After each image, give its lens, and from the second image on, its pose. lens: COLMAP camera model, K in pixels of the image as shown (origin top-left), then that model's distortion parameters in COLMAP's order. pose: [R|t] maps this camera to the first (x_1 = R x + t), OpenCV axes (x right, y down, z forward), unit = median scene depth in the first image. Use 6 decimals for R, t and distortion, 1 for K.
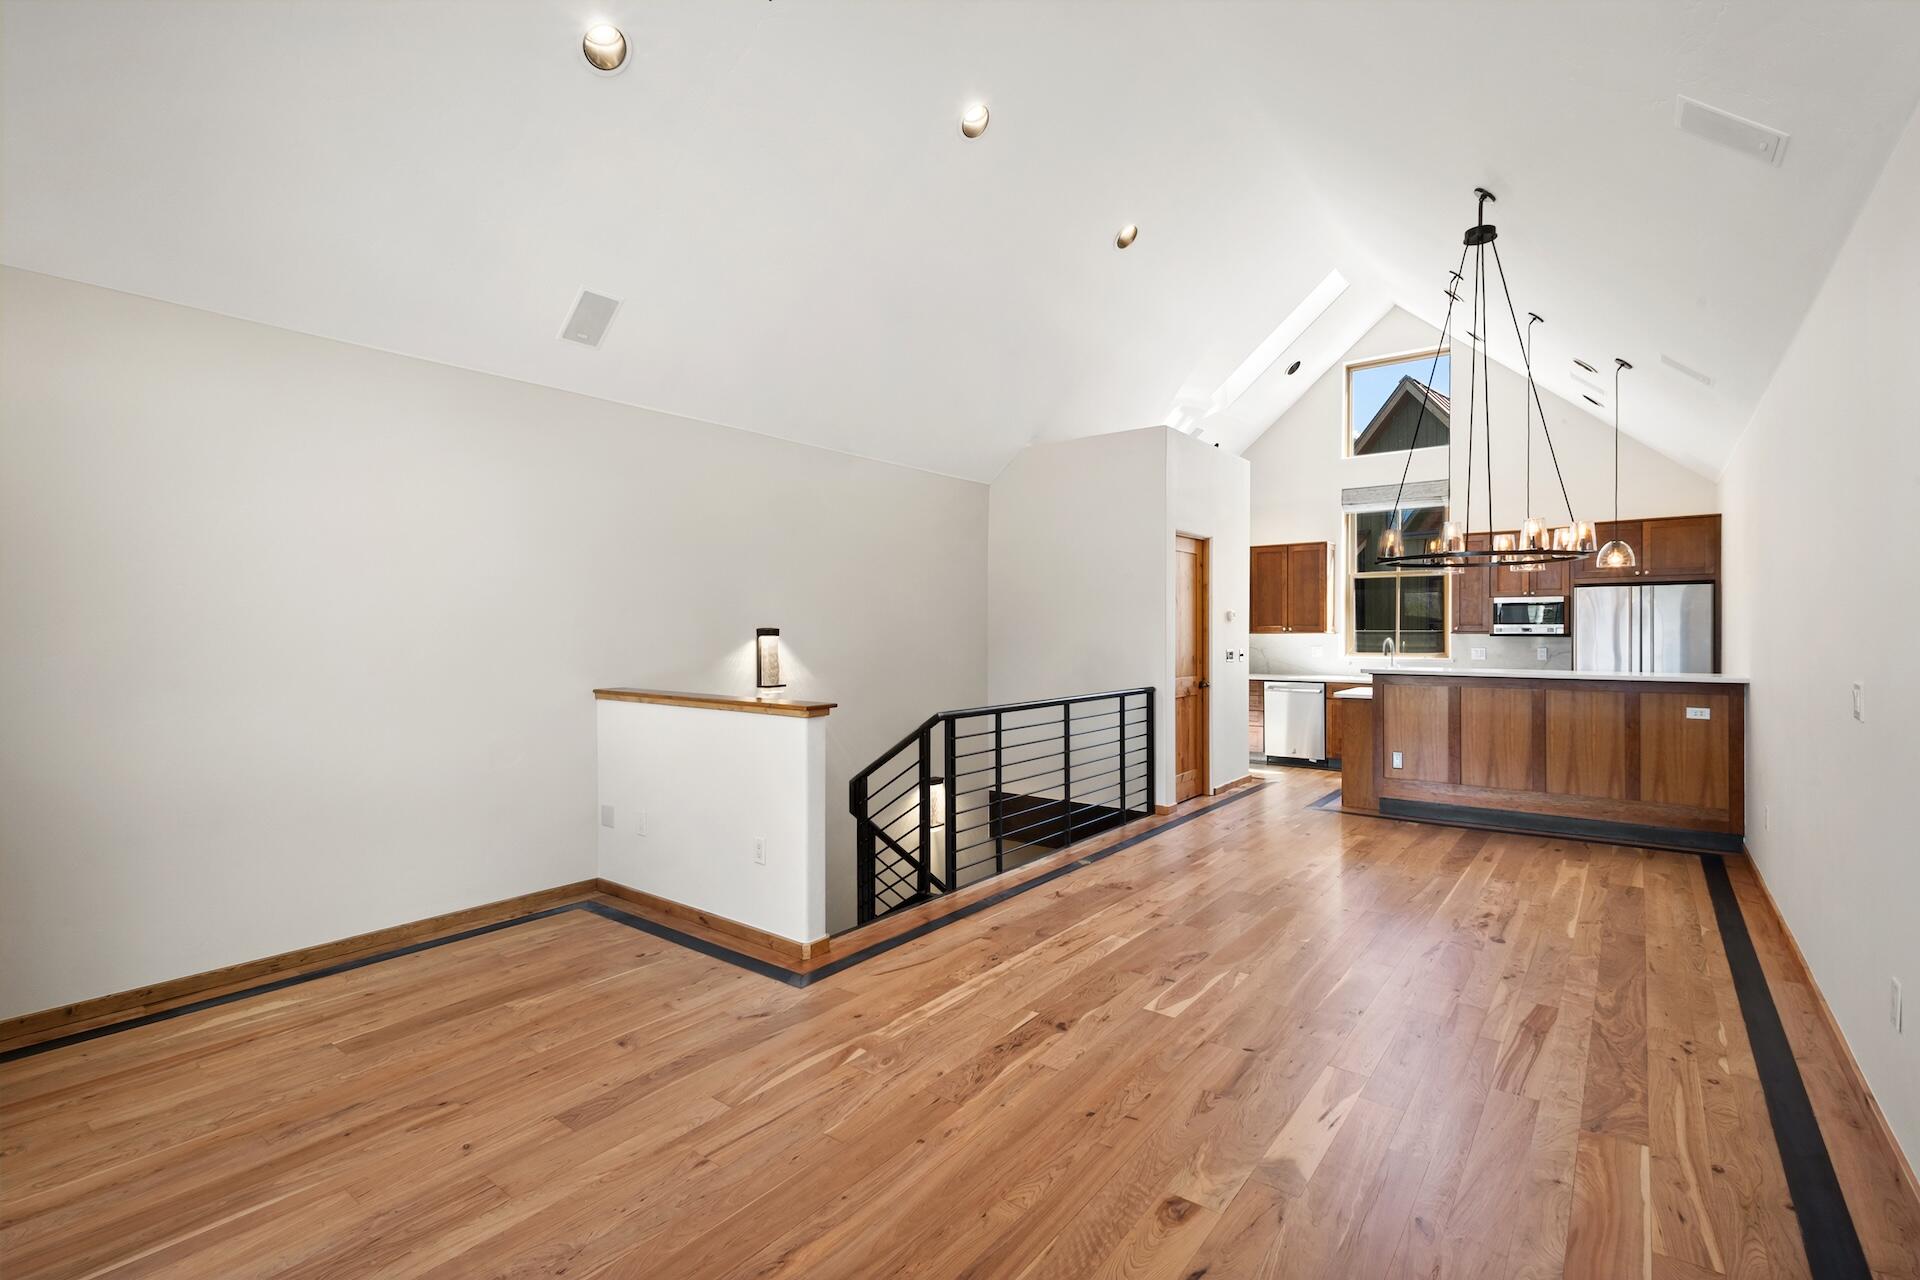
lens RADIAL K [[885.2, 0, 960.3], [0, 885.2, 629.9], [0, 0, 1]] dist [0.010253, -0.003155]
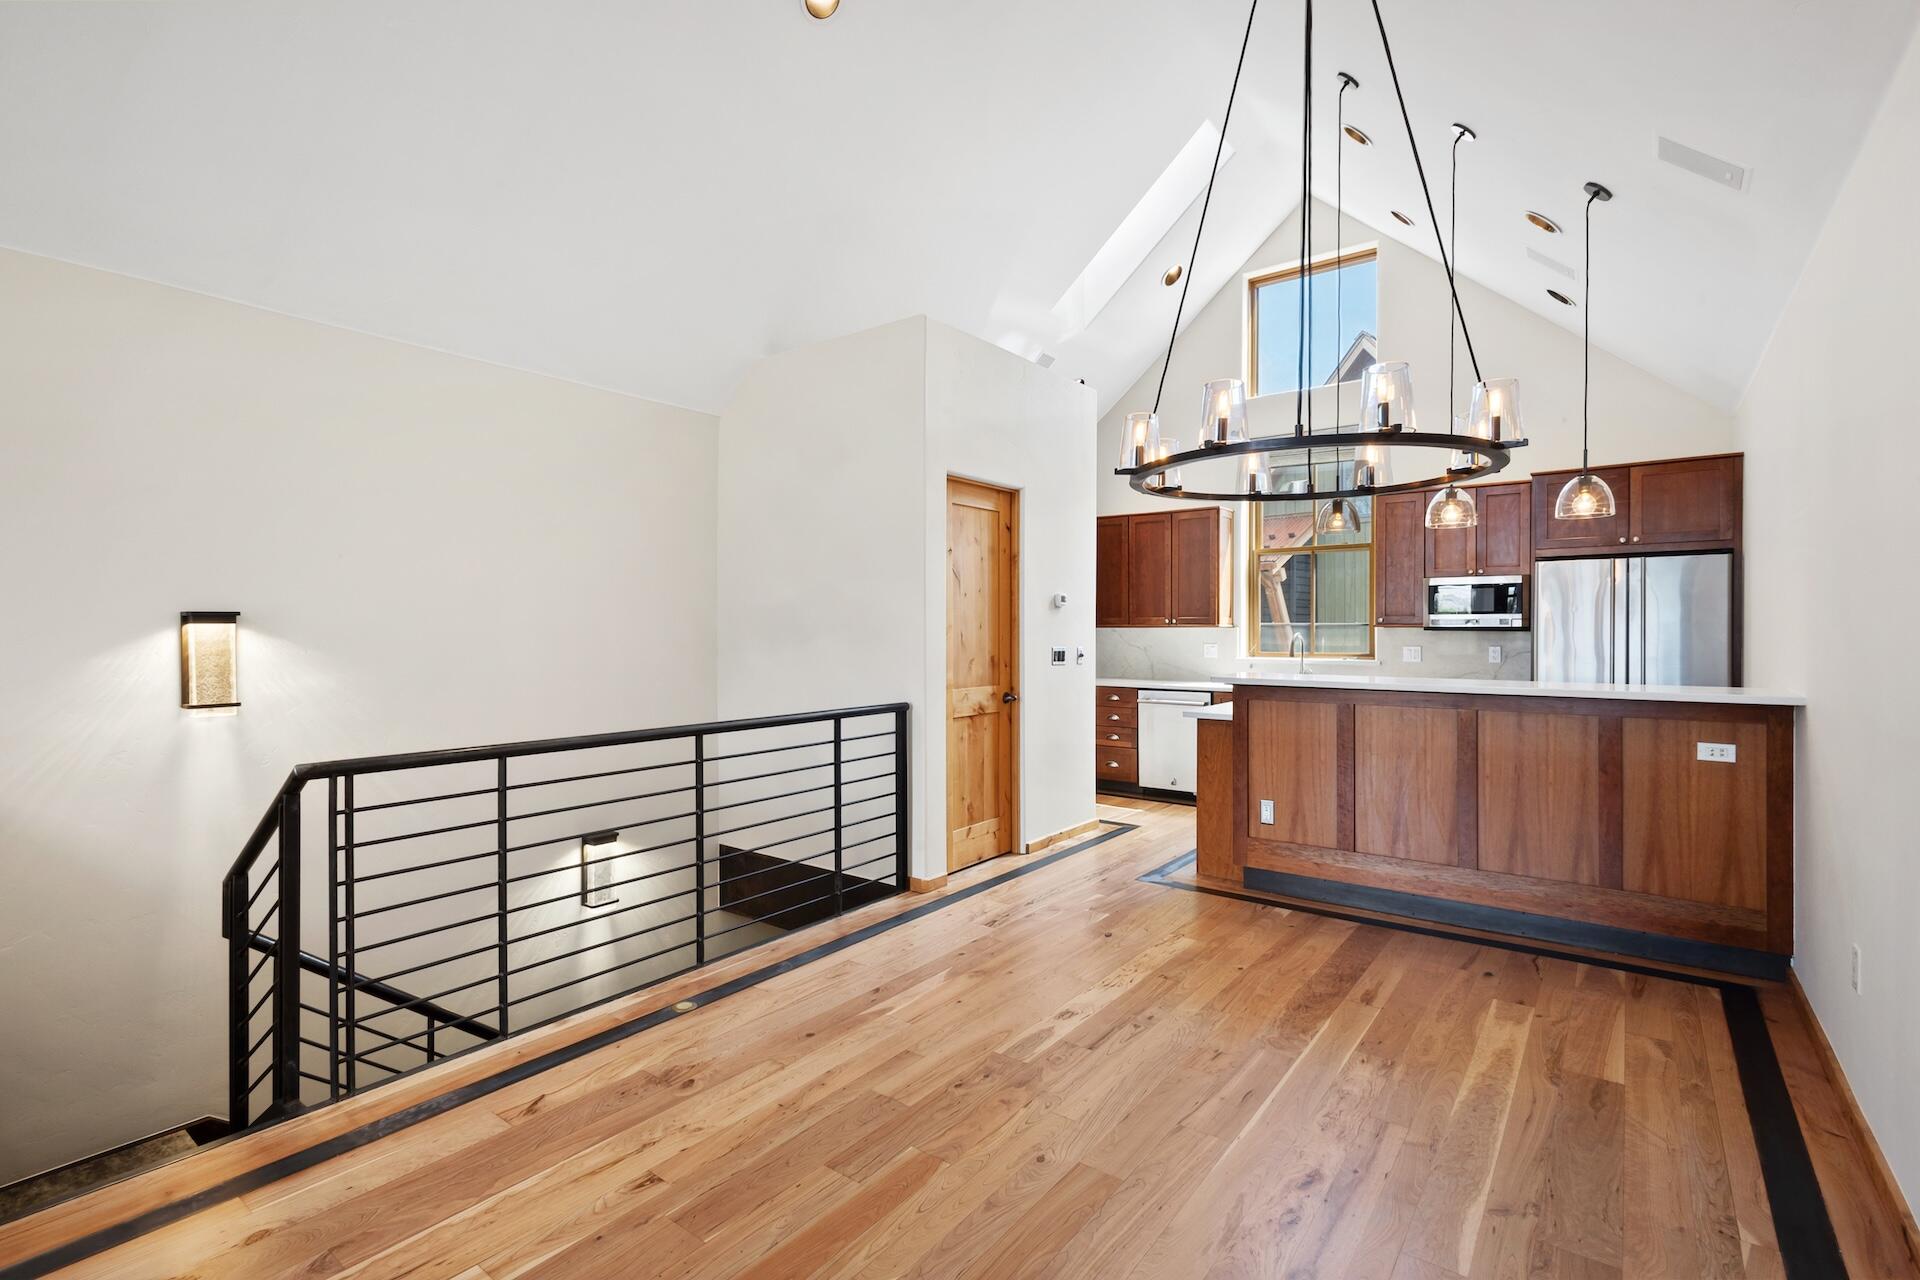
lens RADIAL K [[885.2, 0, 960.5], [0, 885.2, 628.9], [0, 0, 1]] dist [0.010253, -0.003155]
pose [[0.999984, 0.002624, 0.004971, 0.298931], [-0.002629, 0.999996, 0.000941, 0.008823], [-0.004968, -0.000954, 0.999987, 0.381661]]
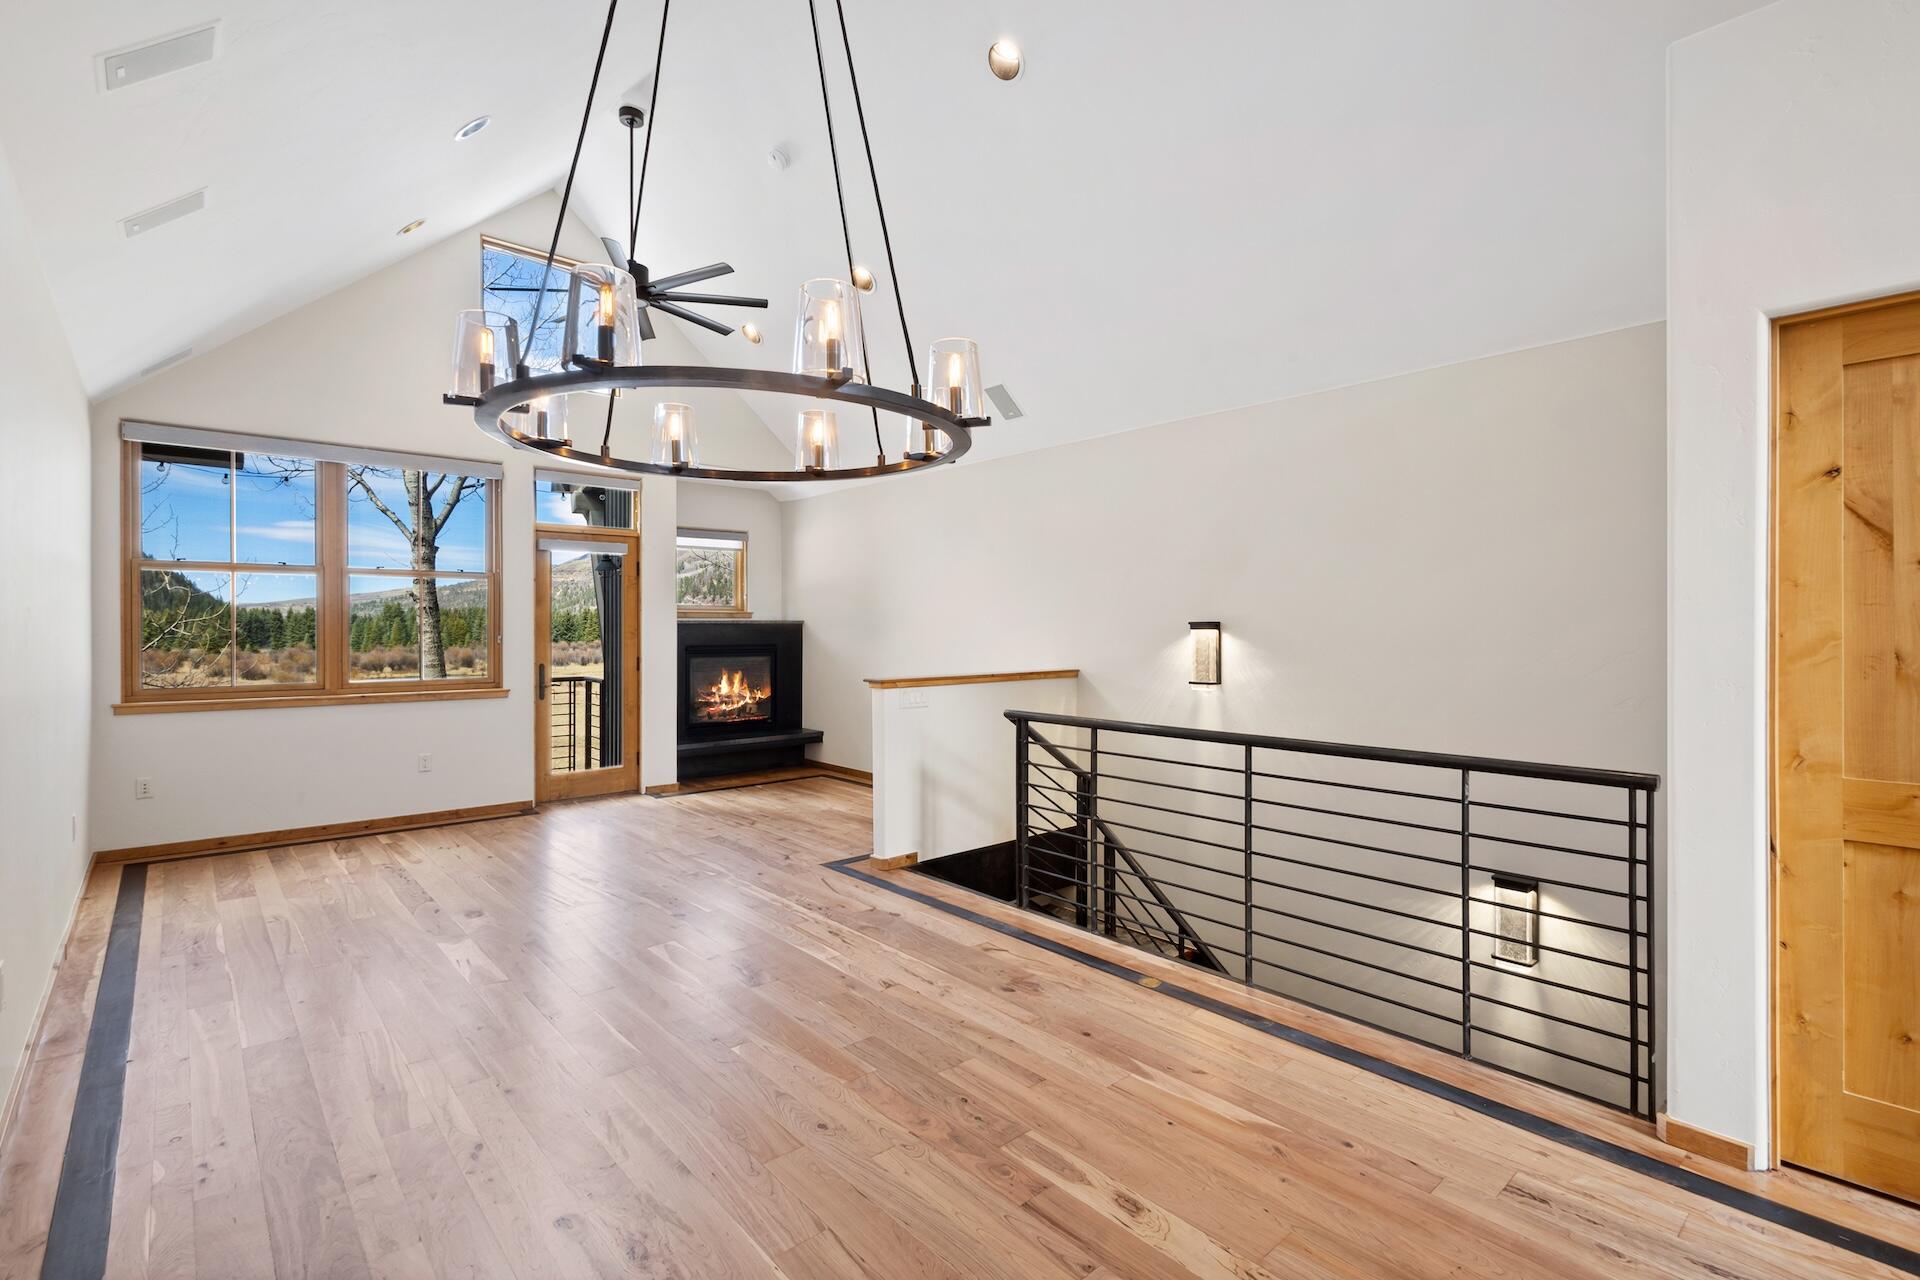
lens RADIAL K [[885.2, 0, 959.3], [0, 885.2, 620.8], [0, 0, 1]] dist [0.010253, -0.003155]
pose [[-0.197788, -0.004775, -0.980233, 0.747313], [-0.000616, 0.999989, -0.004746, 0.002393], [0.980245, -0.000335, -0.197789, 0.927342]]
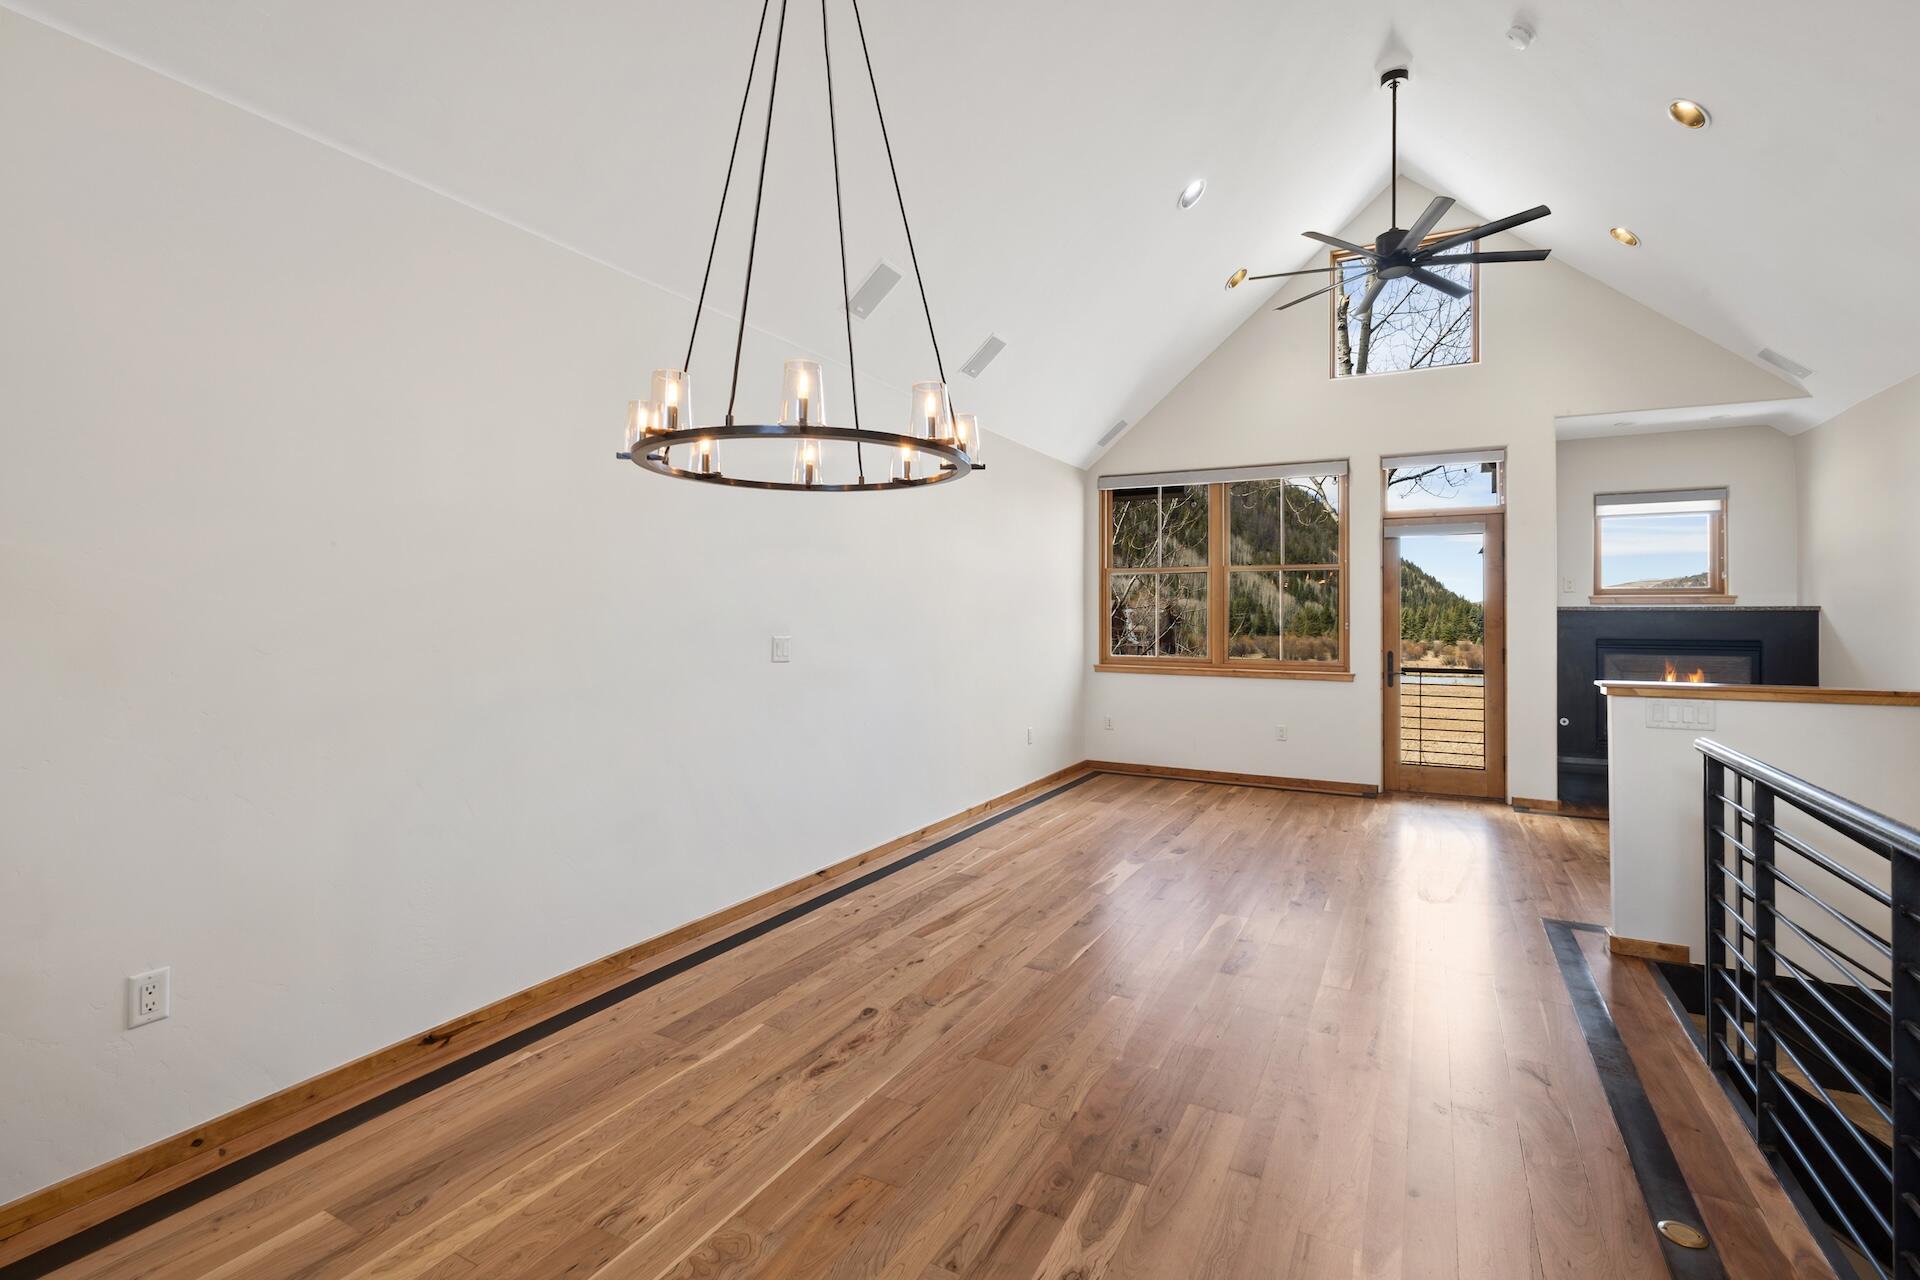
lens RADIAL K [[885.2, 0, 957.2], [0, 885.2, 603.5], [0, 0, 1]] dist [0.010253, -0.003155]
pose [[-0.986929, -0.005194, -0.161069, 0.457911], [-0.002540, 0.999858, -0.016680, 0.011952], [0.161133, -0.016053, -0.986802, 1.229269]]
